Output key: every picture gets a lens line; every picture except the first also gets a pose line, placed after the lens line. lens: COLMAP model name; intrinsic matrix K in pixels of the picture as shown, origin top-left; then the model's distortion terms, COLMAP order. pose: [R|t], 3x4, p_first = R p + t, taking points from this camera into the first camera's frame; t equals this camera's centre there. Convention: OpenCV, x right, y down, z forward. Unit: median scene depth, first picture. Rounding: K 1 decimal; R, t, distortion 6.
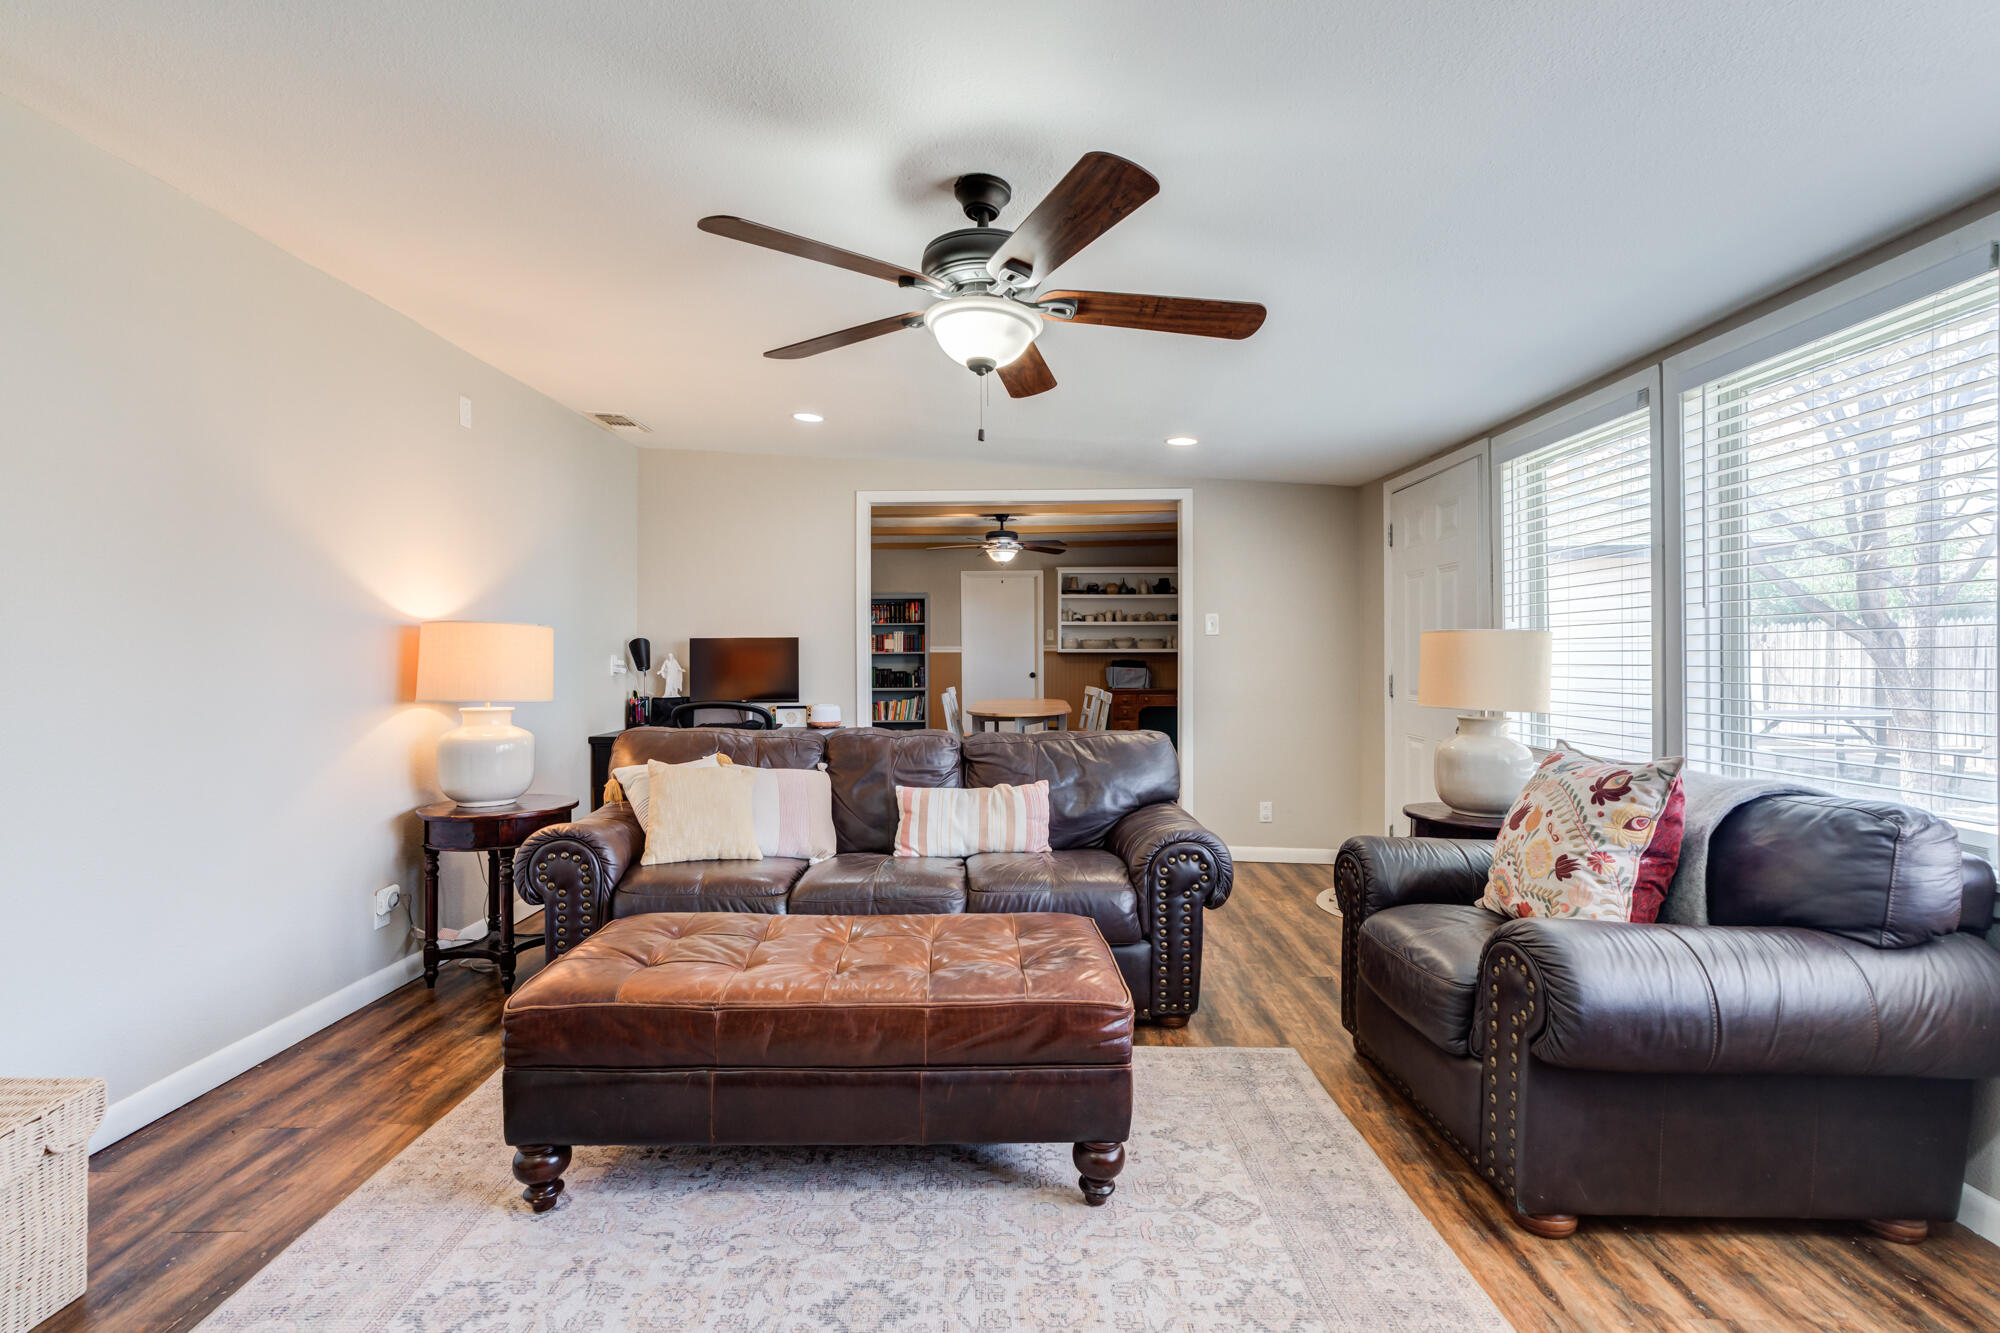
lens RADIAL K [[903.6, 0, 989.9], [0, 903.6, 662.7], [0, 0, 1]] dist [-0.015251, 0.013951]
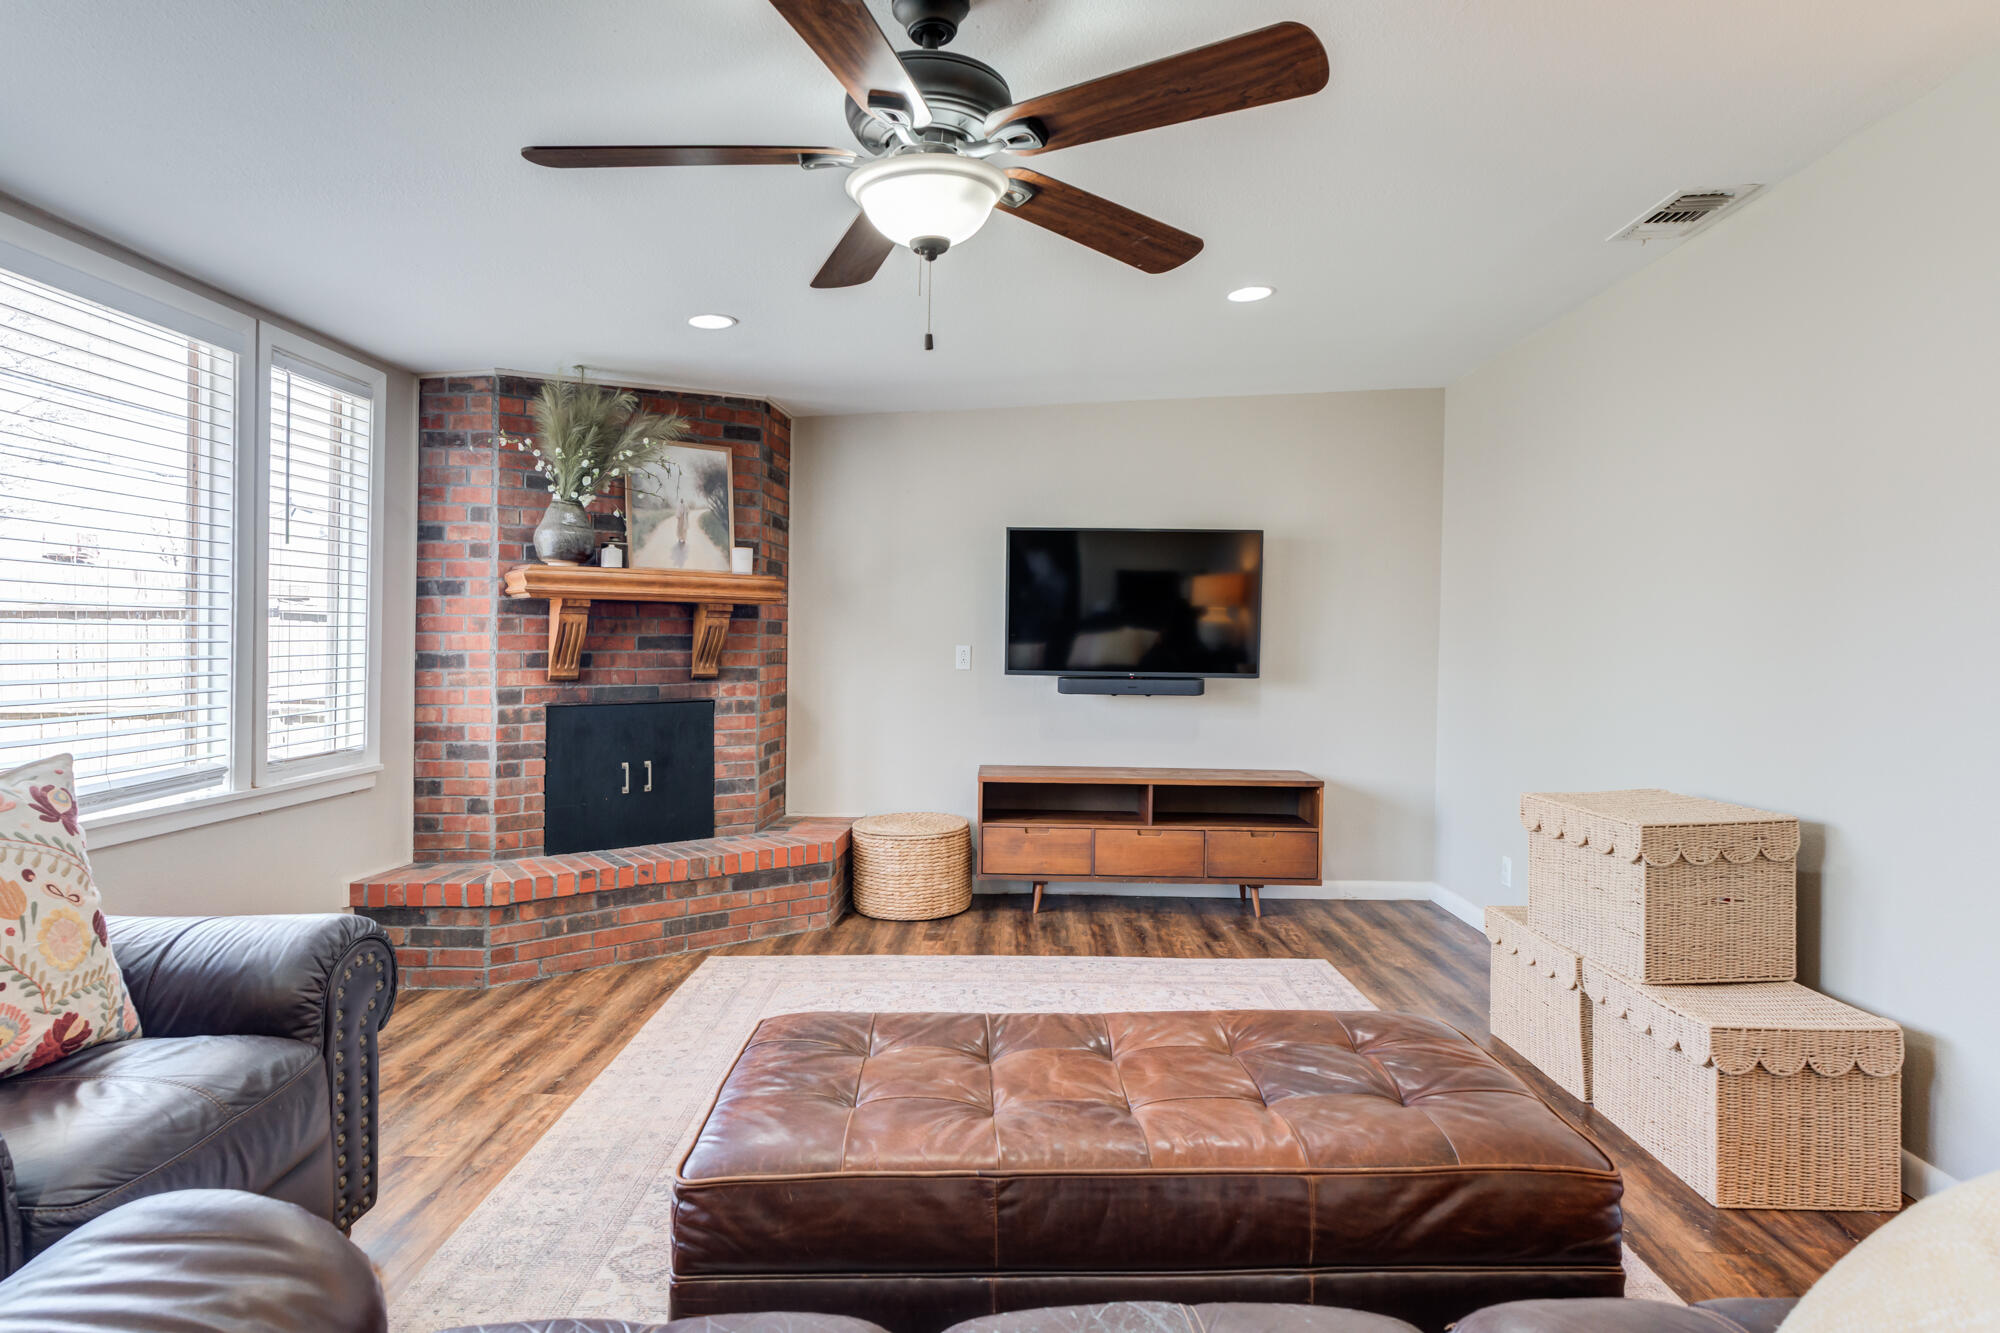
lens RADIAL K [[1064.8, 0, 1000.0], [0, 1064.8, 666.5], [0, 0, 1]] dist [-0.003810, 0.010708]
pose [[-0.999920, -0.012395, 0.002639, -0.072452], [-0.012305, 0.999424, 0.031630, -0.014740], [-0.003030, 0.031595, -0.999496, 1.856124]]
